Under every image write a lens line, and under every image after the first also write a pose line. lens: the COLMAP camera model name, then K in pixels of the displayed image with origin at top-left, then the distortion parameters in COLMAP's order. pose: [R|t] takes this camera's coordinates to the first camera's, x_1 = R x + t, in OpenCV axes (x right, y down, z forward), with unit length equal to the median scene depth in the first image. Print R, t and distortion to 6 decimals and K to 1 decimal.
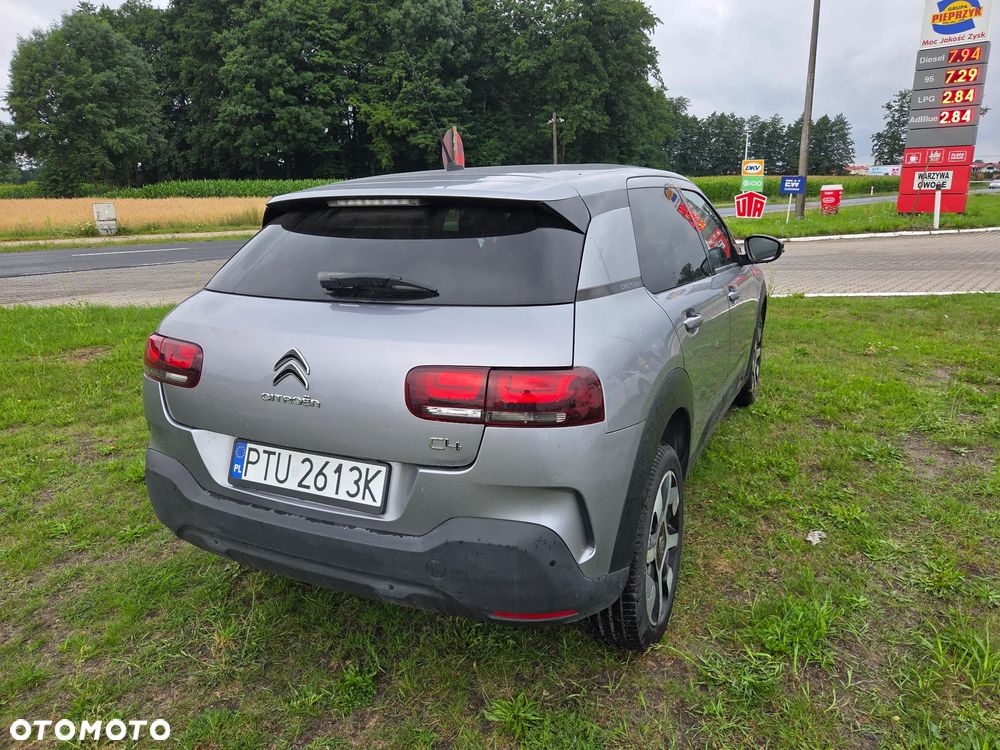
lens RADIAL K [[673.1, 0, 506.2], [0, 673.1, 368.0], [0, 0, 1]] dist [0.066702, -0.049045]
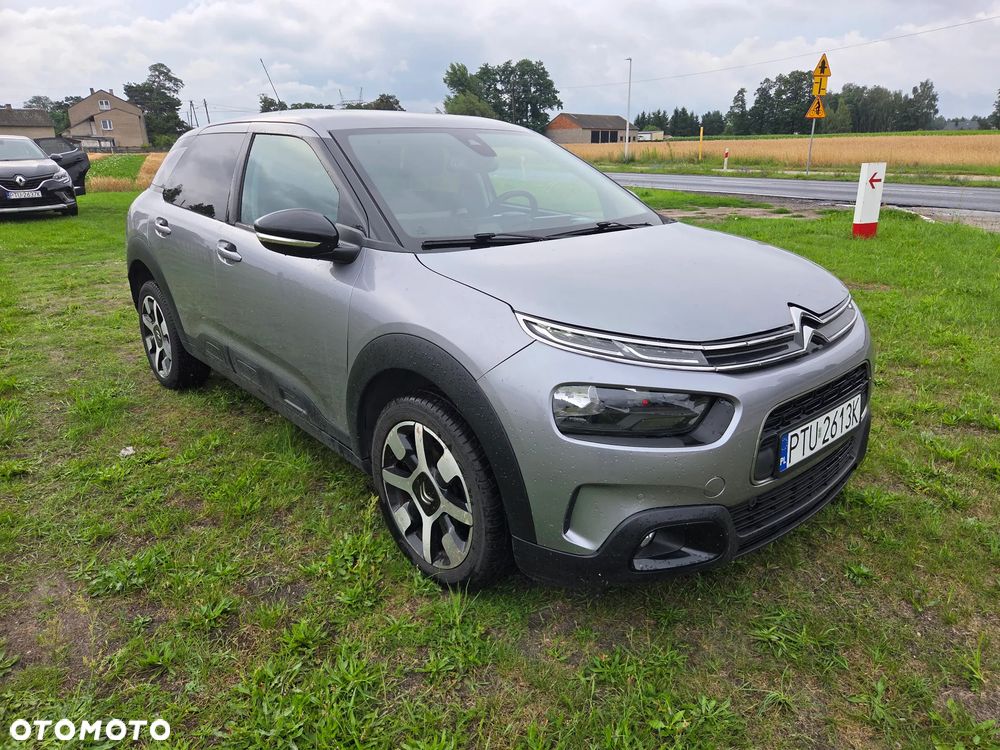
lens RADIAL K [[673.1, 0, 504.7], [0, 673.1, 378.5], [0, 0, 1]] dist [0.066702, -0.049045]
pose [[0.380518, -0.368740, 0.848078, -1.227627], [0.048591, 0.923771, 0.379849, -0.319385], [-0.923496, -0.103331, 0.369429, 0.955137]]
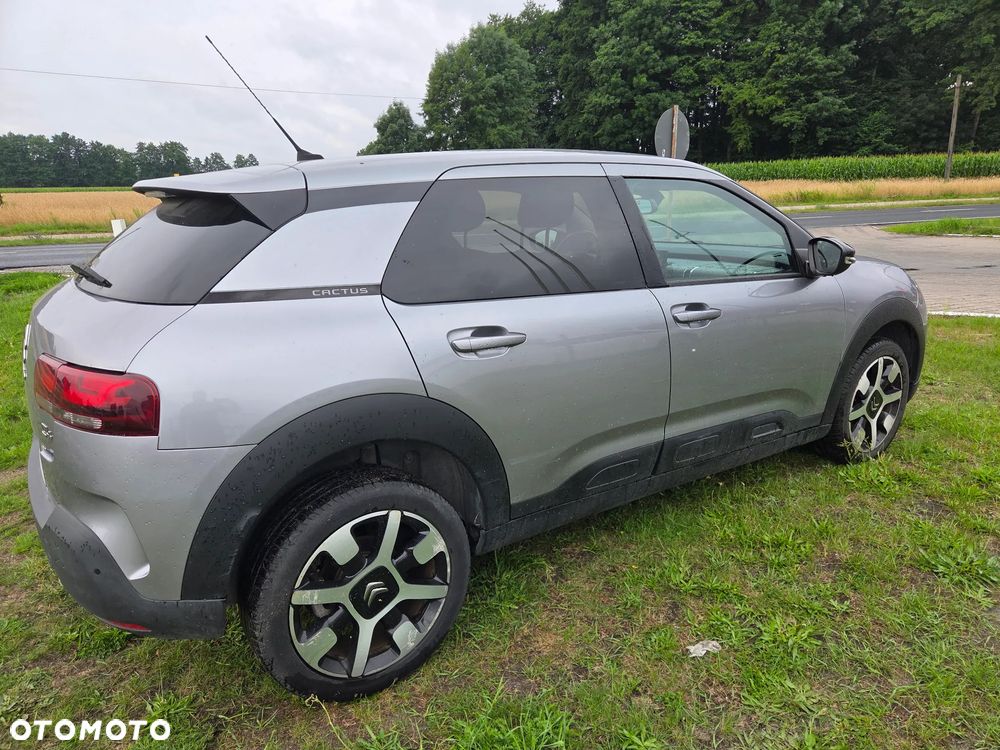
lens RADIAL K [[673.1, 0, 497.2], [0, 673.1, 376.4], [0, 0, 1]] dist [0.066702, -0.049045]
pose [[0.869093, 0.130377, -0.477157, 0.776376], [-0.115816, 0.991460, 0.059955, -0.087857], [0.480899, 0.003156, 0.876770, 0.321916]]
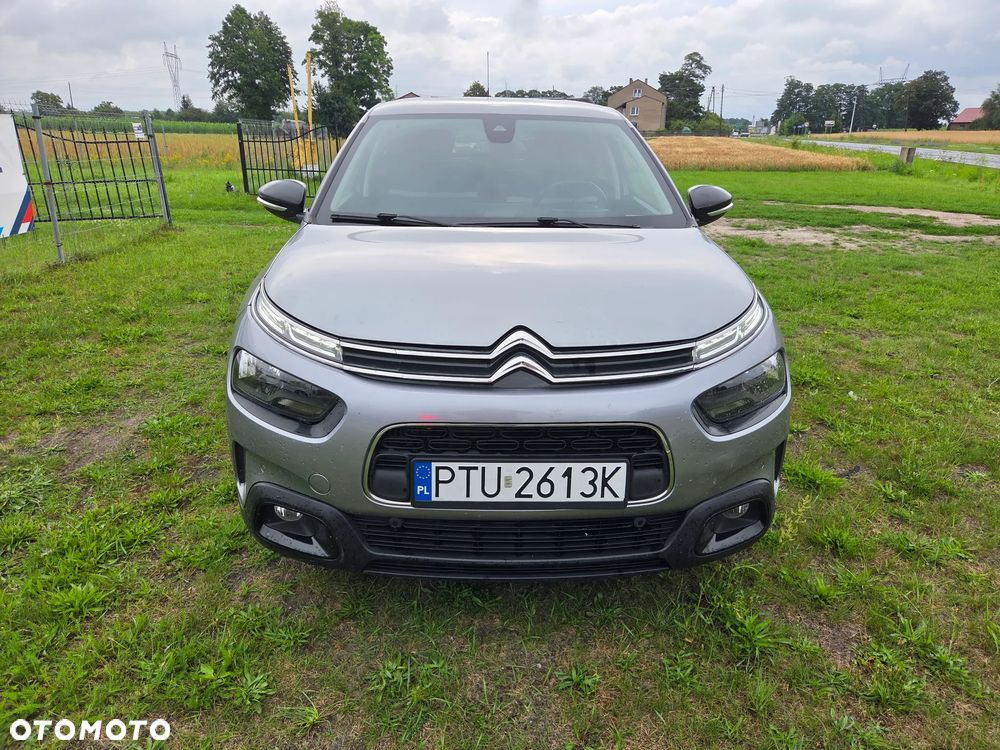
lens RADIAL K [[673.1, 0, 501.5], [0, 673.1, 372.0], [0, 0, 1]] dist [0.066702, -0.049045]
pose [[0.884942, -0.213174, 0.414047, -0.588100], [0.058818, 0.933124, 0.354712, -0.270377], [-0.461973, -0.289546, 0.838299, 0.264232]]
